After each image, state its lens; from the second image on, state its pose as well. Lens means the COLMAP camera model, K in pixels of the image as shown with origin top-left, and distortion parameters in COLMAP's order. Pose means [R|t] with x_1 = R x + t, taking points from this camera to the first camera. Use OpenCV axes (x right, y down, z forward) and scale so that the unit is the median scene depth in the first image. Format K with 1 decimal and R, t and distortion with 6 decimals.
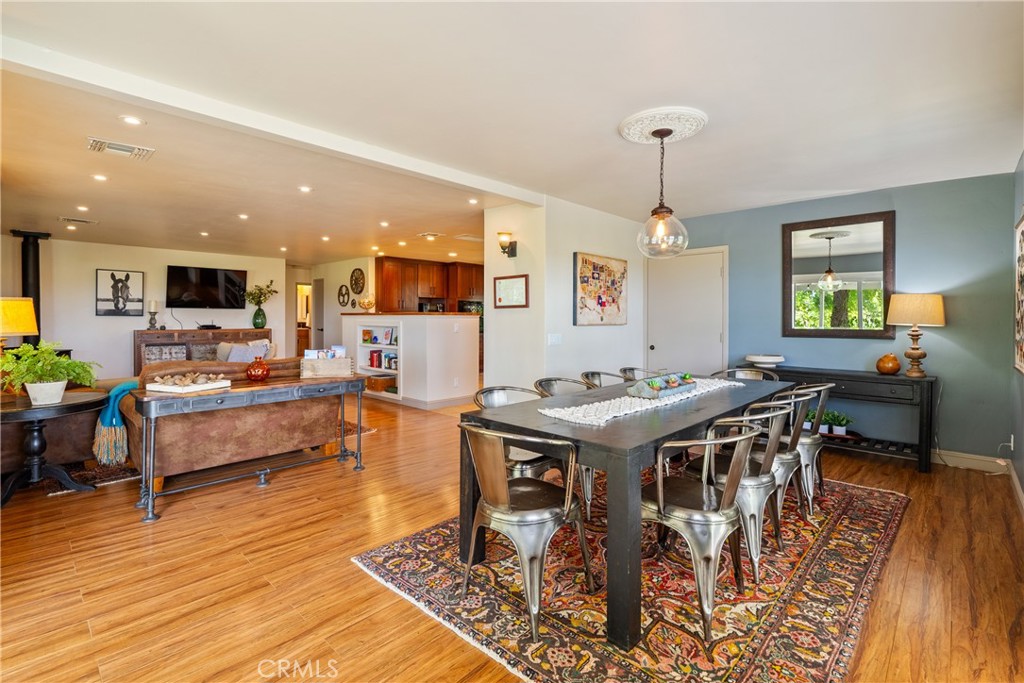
lens RADIAL K [[472.0, 0, 516.5], [0, 472.0, 320.2], [0, 0, 1]] dist [0.002647, 0.000897]
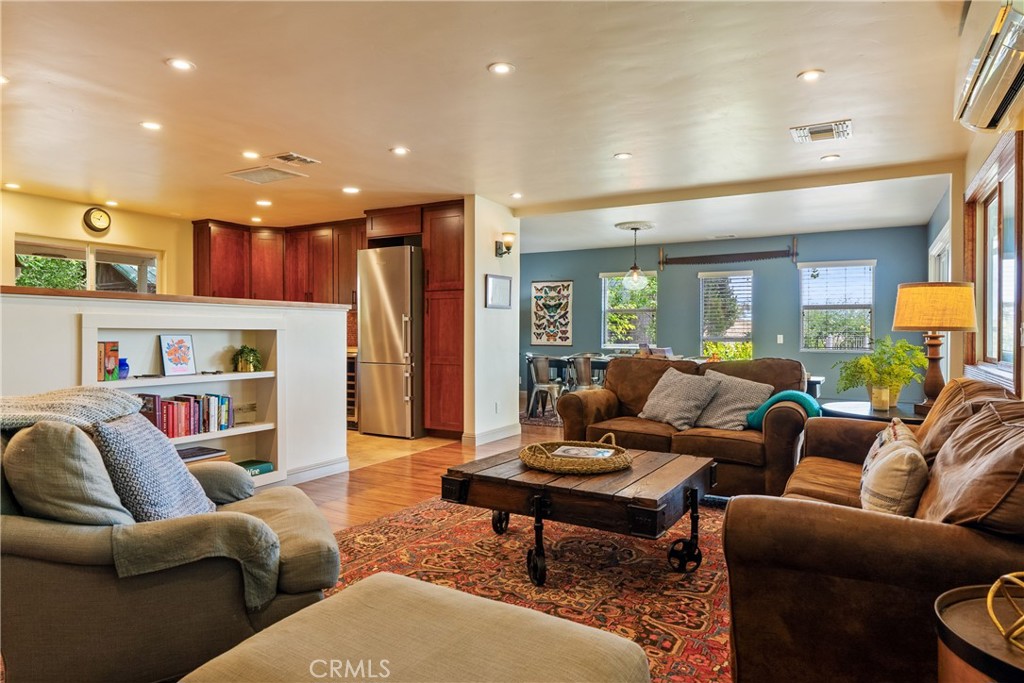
lens RADIAL K [[622.0, 0, 512.0], [0, 622.0, 341.5], [0, 0, 1]] dist [0.000427, 0.000021]
pose [[-0.244245, -0.016489, 0.969573, -0.780859], [0.000616, 0.999853, 0.017159, 0.013055], [-0.969713, 0.004788, -0.244198, 0.783323]]
